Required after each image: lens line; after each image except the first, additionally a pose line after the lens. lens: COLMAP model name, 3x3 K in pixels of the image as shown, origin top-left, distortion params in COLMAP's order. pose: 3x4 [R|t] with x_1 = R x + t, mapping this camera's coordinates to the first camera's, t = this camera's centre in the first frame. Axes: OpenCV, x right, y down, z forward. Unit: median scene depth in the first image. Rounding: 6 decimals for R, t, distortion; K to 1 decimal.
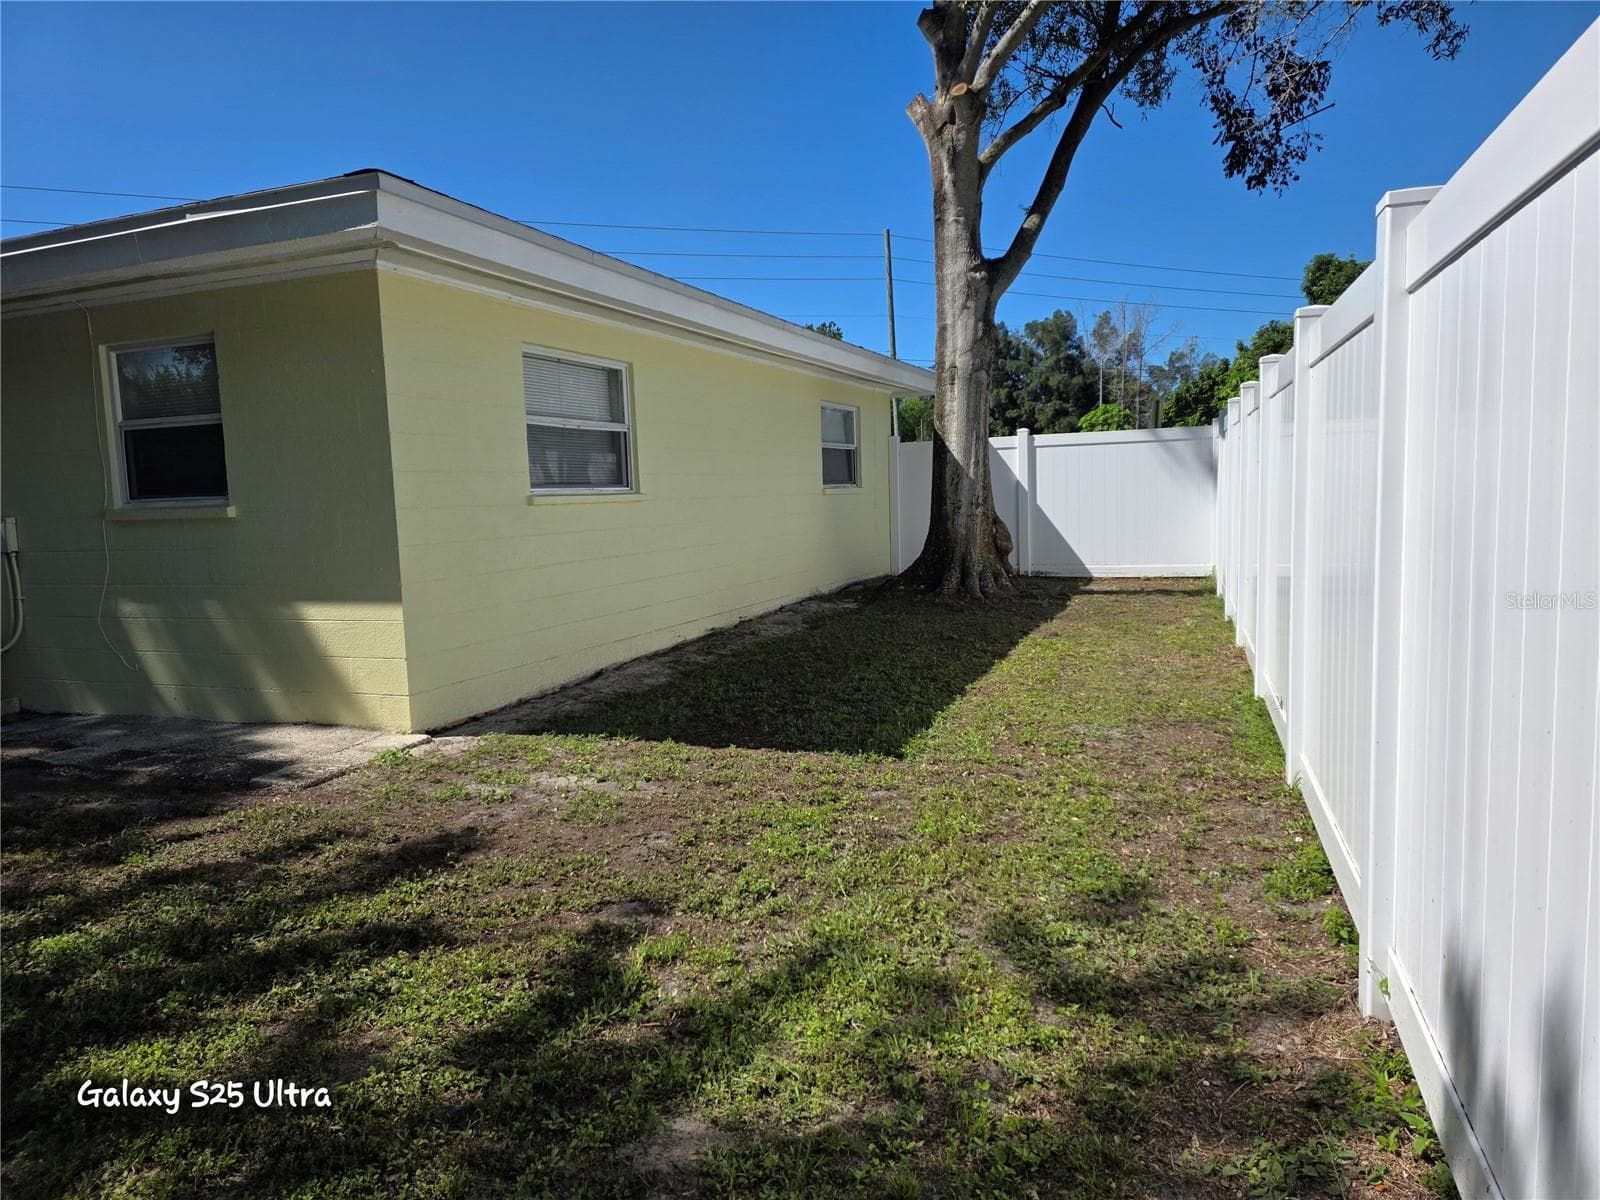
lens RADIAL K [[1070.3, 0, 789.2], [0, 1070.3, 594.1], [0, 0, 1]] dist [0.085984, -0.082235]
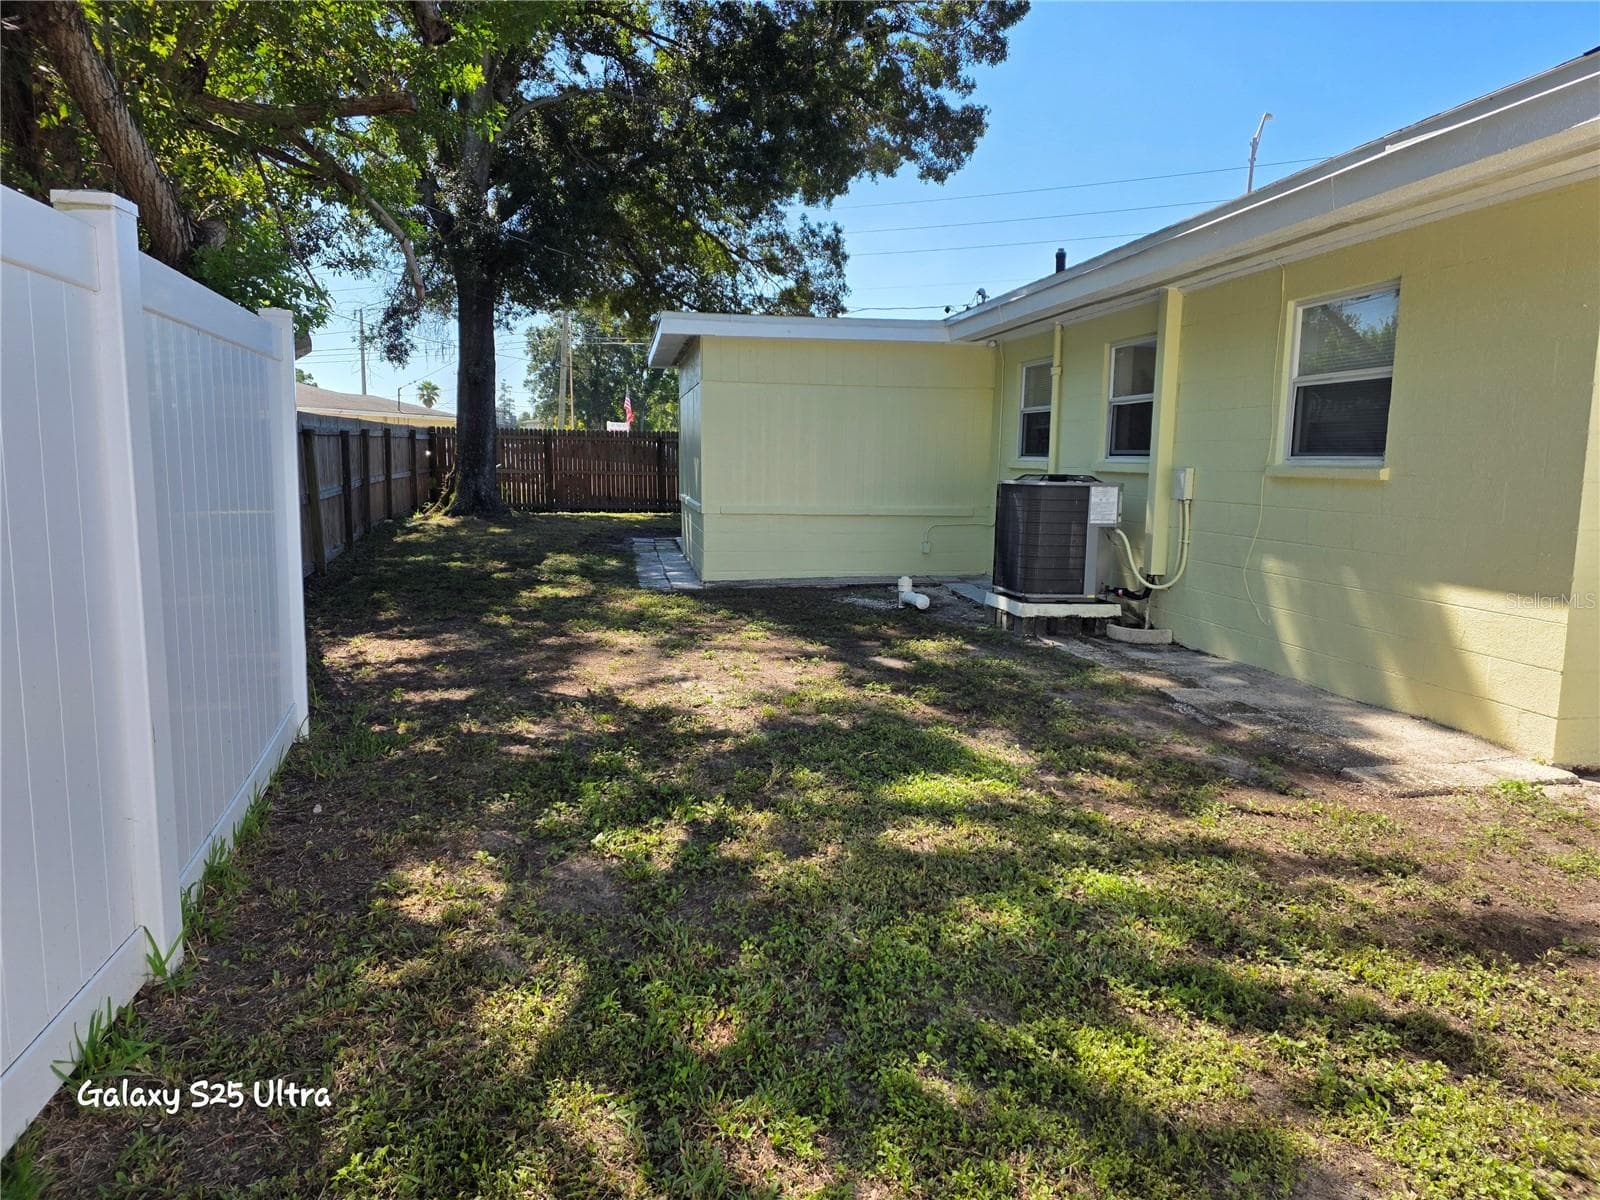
lens RADIAL K [[1070.3, 0, 813.9], [0, 1070.3, 597.9], [0, 0, 1]] dist [0.085984, -0.082235]
pose [[0.550748, 0.153781, -0.820383, -0.009200], [-0.118152, 0.987347, 0.105760, -0.016018], [0.826267, 0.038682, 0.561949, 0.109406]]
